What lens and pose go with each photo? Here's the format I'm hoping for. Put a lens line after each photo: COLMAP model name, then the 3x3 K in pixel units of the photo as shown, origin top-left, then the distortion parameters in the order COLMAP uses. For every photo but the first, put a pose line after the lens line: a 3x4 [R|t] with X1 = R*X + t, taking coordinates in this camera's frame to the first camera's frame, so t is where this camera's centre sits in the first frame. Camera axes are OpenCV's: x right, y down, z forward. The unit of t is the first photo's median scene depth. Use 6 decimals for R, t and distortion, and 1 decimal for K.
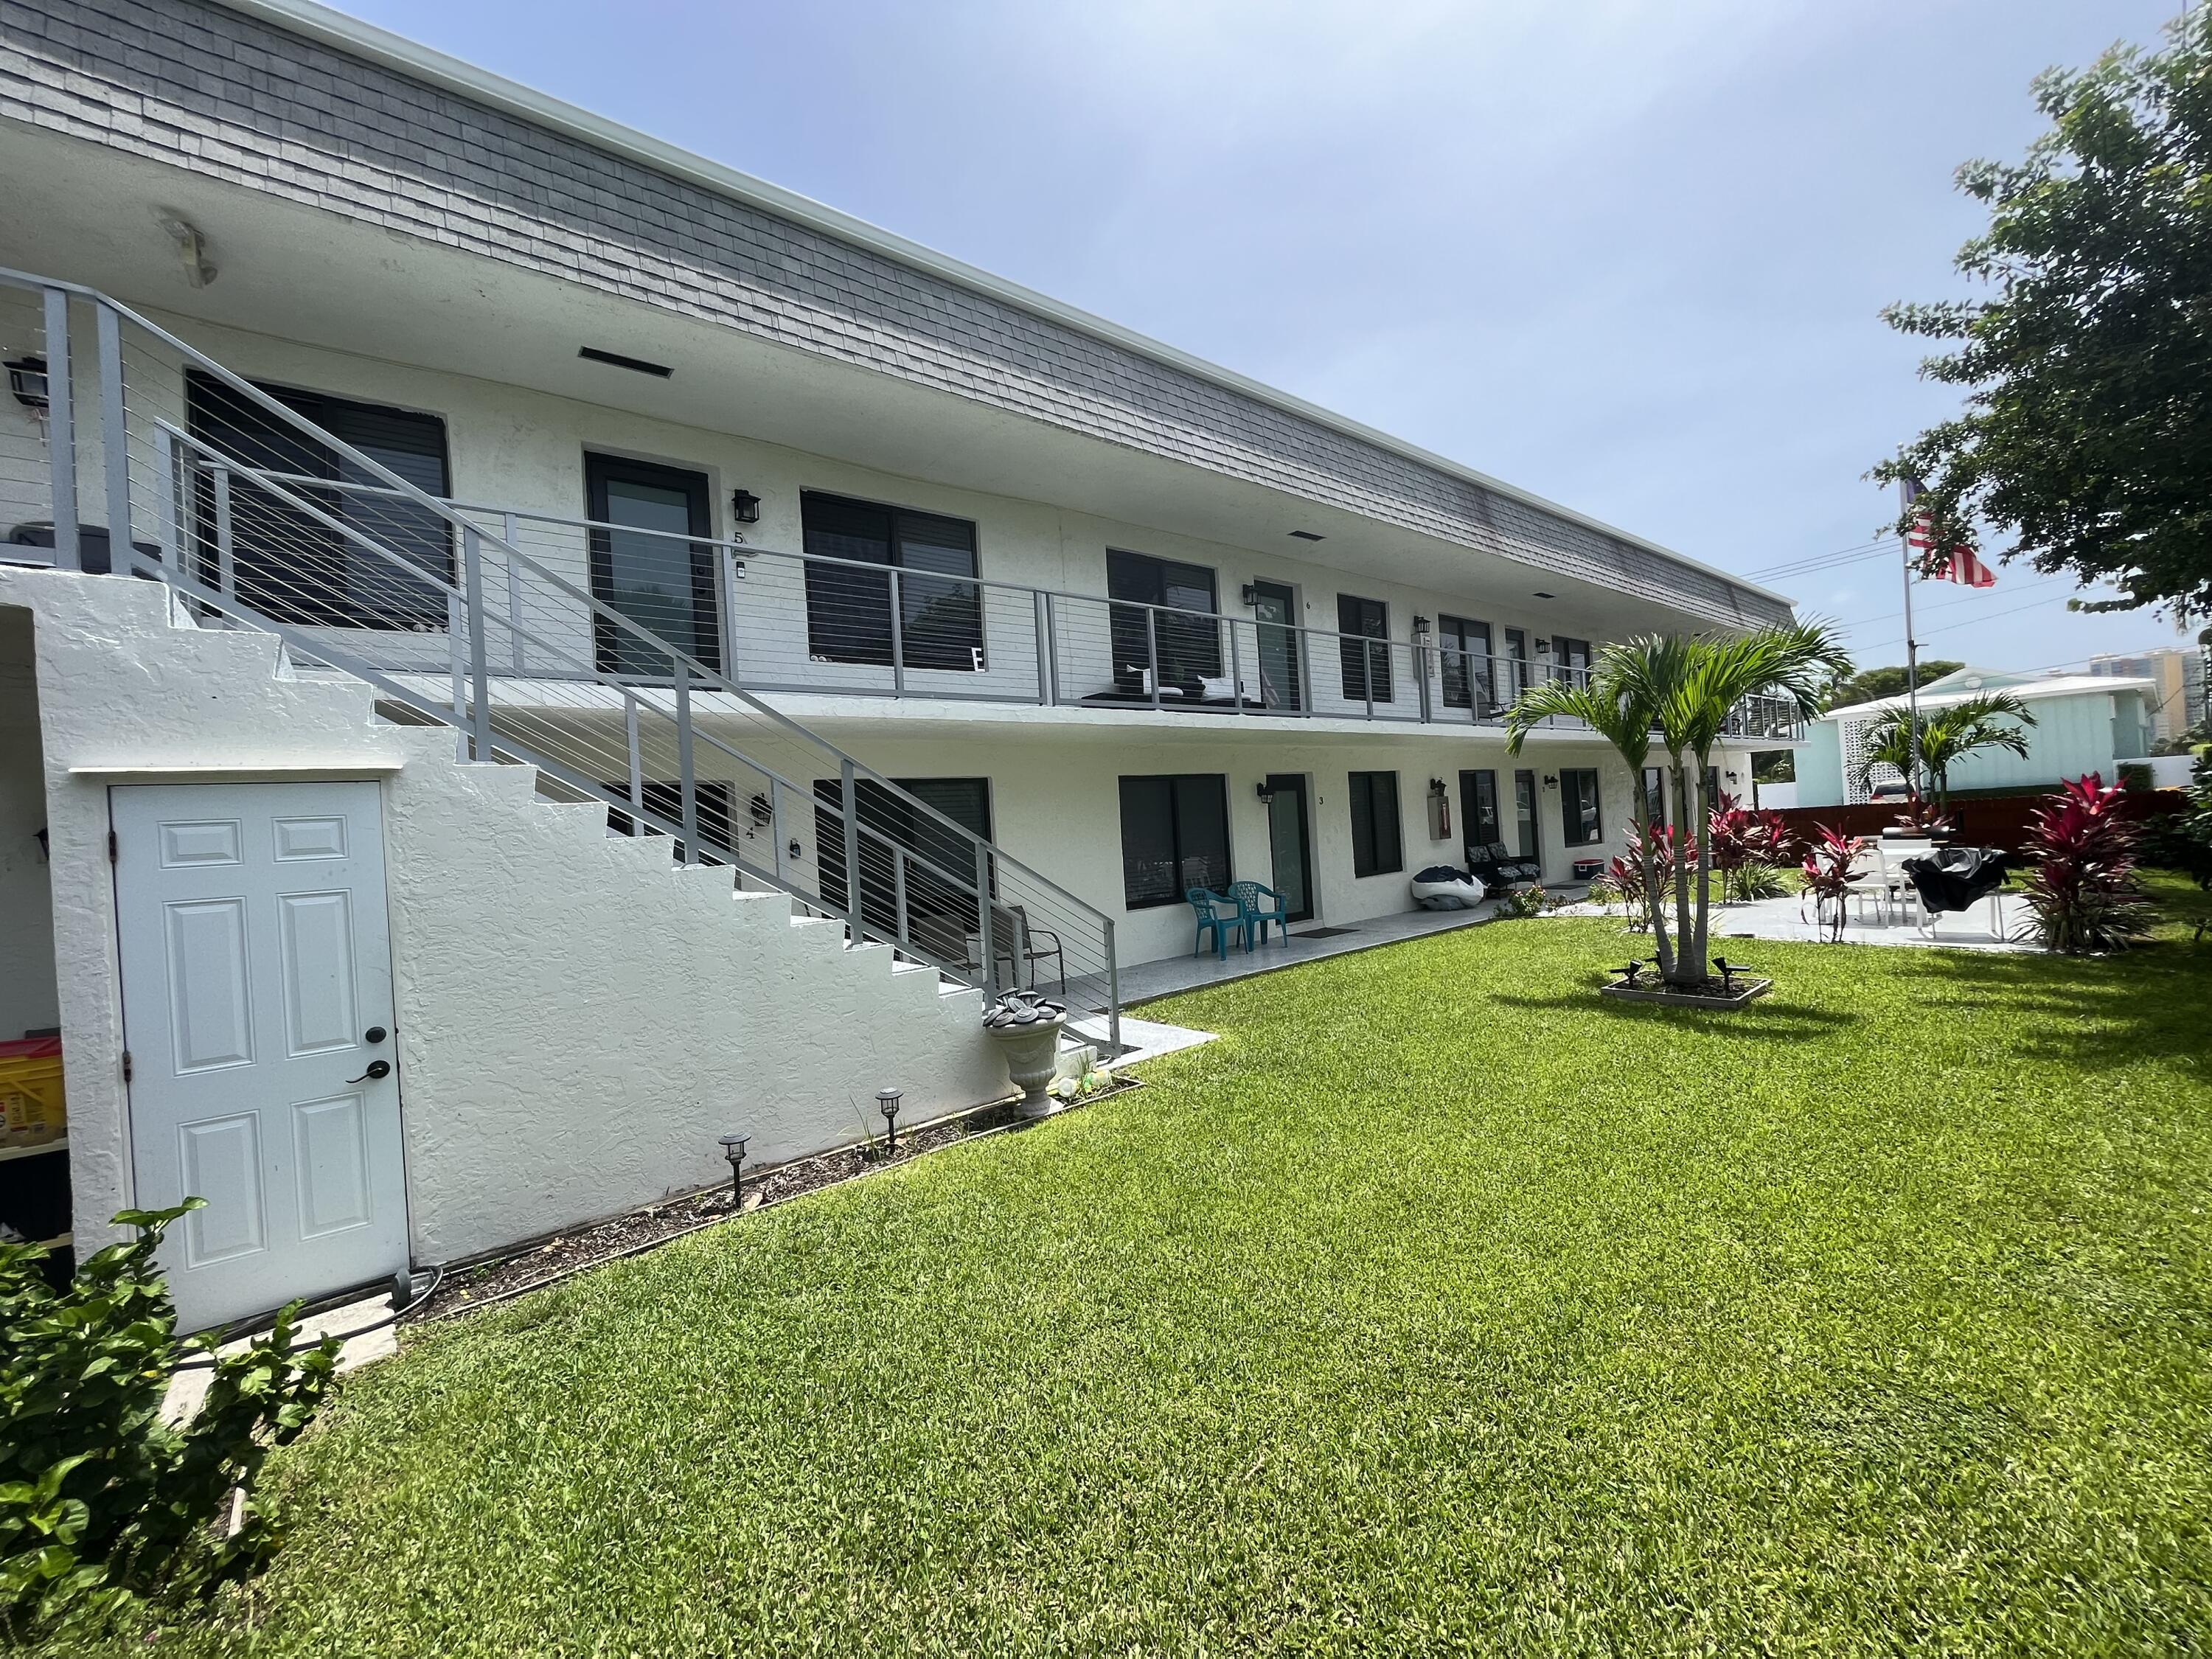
lens RADIAL K [[1040.5, 0, 1111.5], [0, 1040.5, 850.2], [0, 0, 1]] dist [0.001787, -0.000474]
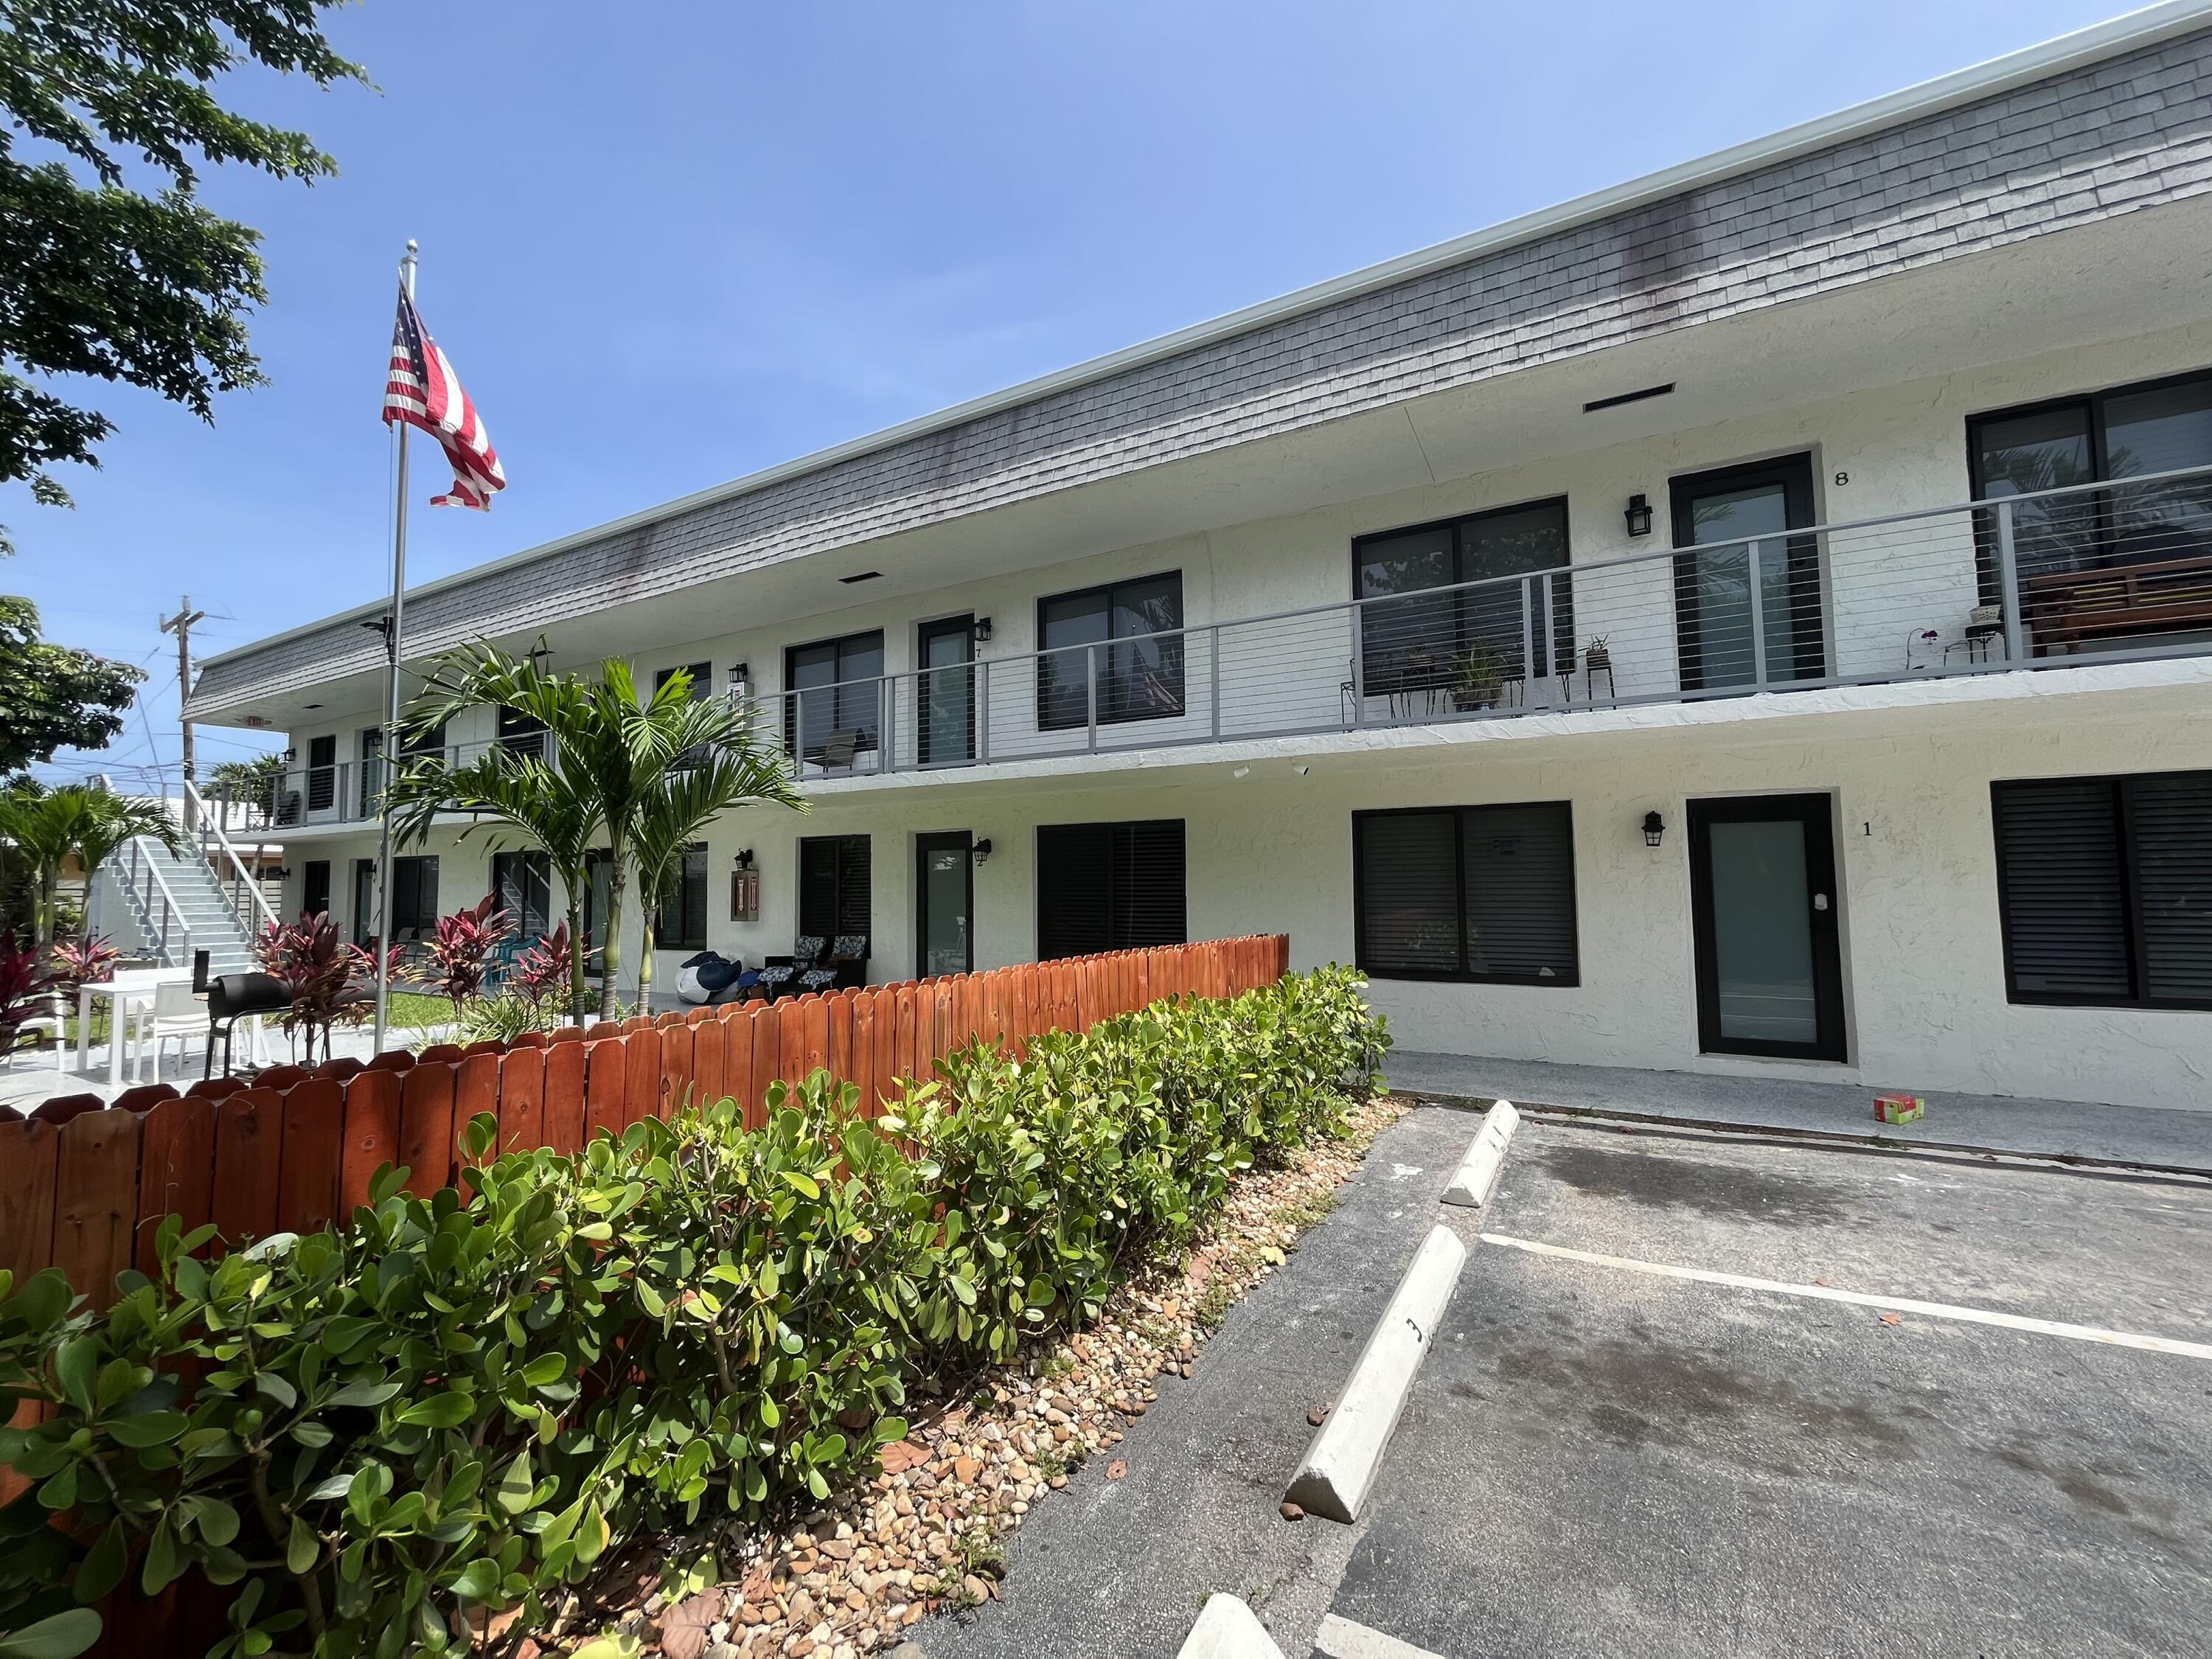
lens RADIAL K [[885.6, 0, 1102.5], [0, 885.6, 829.2], [0, 0, 1]] dist [-0.004162, 0.000042]
pose [[0.302861, 0.007116, -0.953008, 0.616872], [-0.025814, 0.999666, -0.000739, -0.050885], [0.952685, 0.024825, 0.302944, 0.592479]]
